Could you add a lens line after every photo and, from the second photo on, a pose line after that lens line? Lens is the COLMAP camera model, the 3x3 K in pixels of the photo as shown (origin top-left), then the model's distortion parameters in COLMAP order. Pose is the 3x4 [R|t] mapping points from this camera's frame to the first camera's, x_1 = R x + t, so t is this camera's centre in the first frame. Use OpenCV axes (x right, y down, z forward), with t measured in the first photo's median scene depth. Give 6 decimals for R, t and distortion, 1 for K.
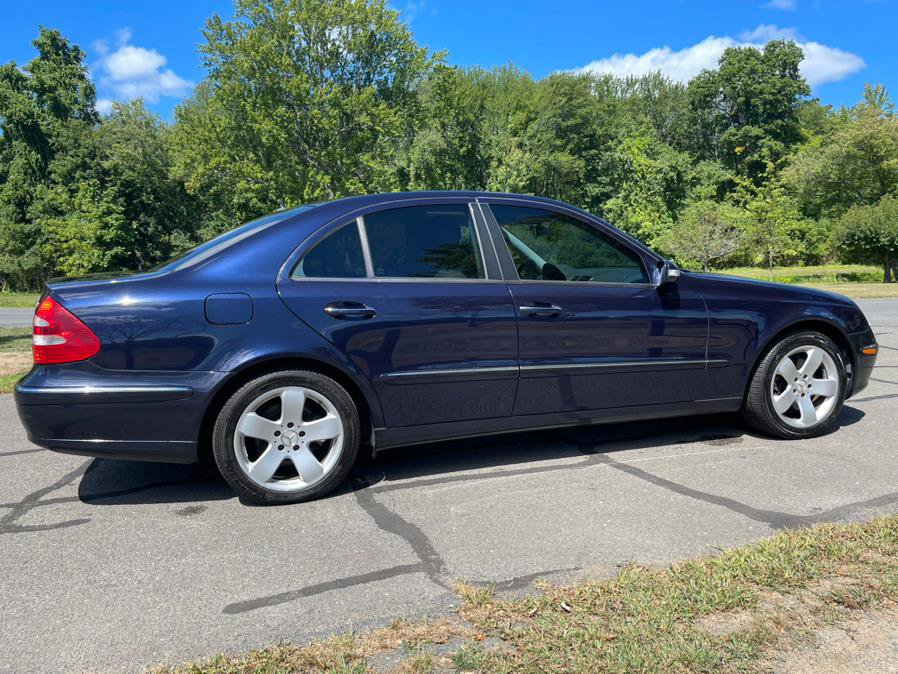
lens RADIAL K [[685.4, 0, 450.5], [0, 685.4, 339.2], [0, 0, 1]] dist [0.070542, -0.103208]
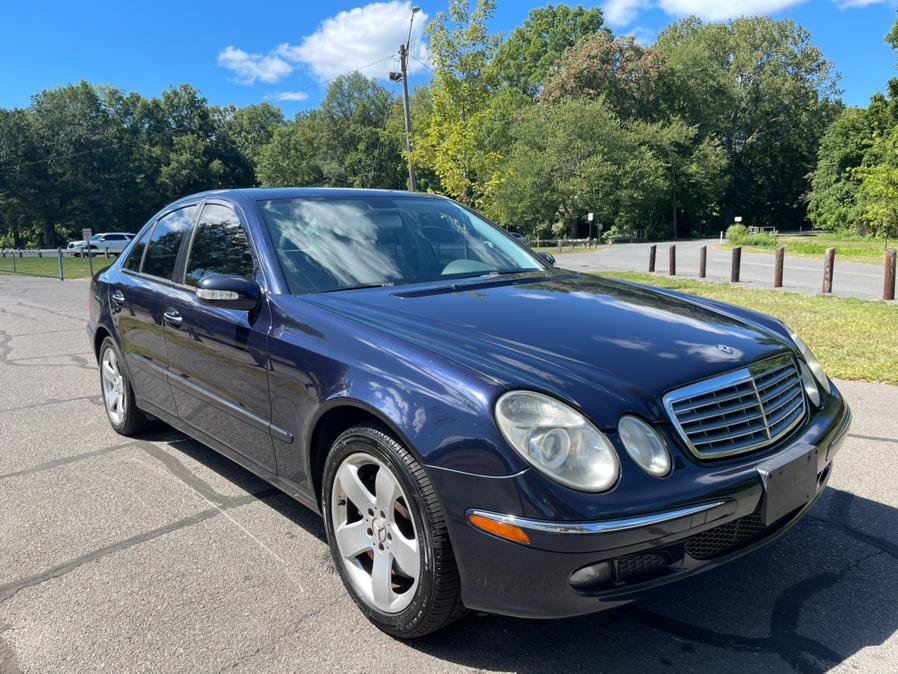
lens RADIAL K [[685.4, 0, 450.5], [0, 685.4, 339.2], [0, 0, 1]] dist [0.070542, -0.103208]
pose [[0.359825, 0.158618, -0.919438, 0.079062], [-0.081891, 0.987009, 0.138227, -0.012244], [0.929419, 0.025556, 0.368140, 0.068346]]
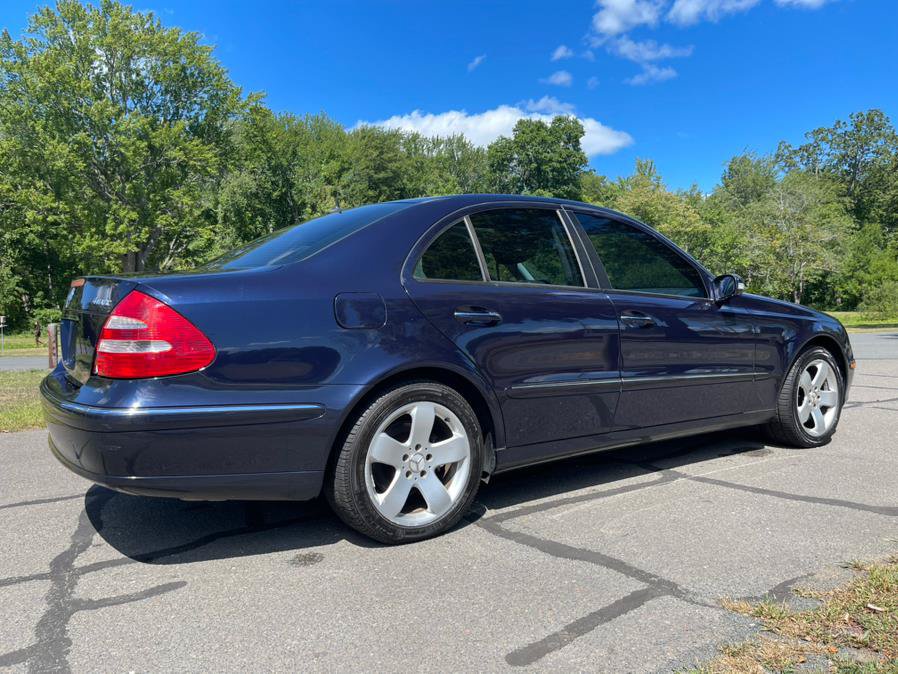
lens RADIAL K [[687.6, 0, 453.5], [0, 687.6, 333.2], [0, 0, 1]] dist [0.078521, -0.105930]
pose [[0.958626, -0.000204, 0.284667, -0.027012], [0.022952, 0.996799, -0.076578, 0.003088], [-0.283740, 0.079943, 0.955563, 0.009436]]
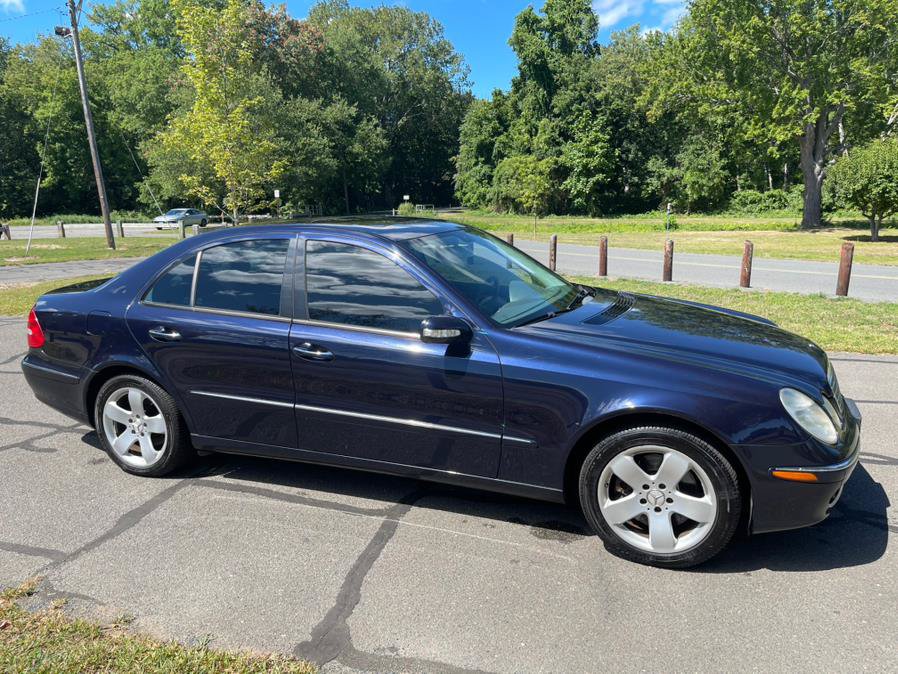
lens RADIAL K [[685.4, 0, 450.5], [0, 685.4, 339.2], [0, 0, 1]] dist [0.070542, -0.103208]
pose [[0.757939, 0.143288, -0.636394, 0.062693], [-0.069232, 0.987737, 0.139941, -0.014811], [0.648642, -0.062008, 0.758564, 0.025290]]
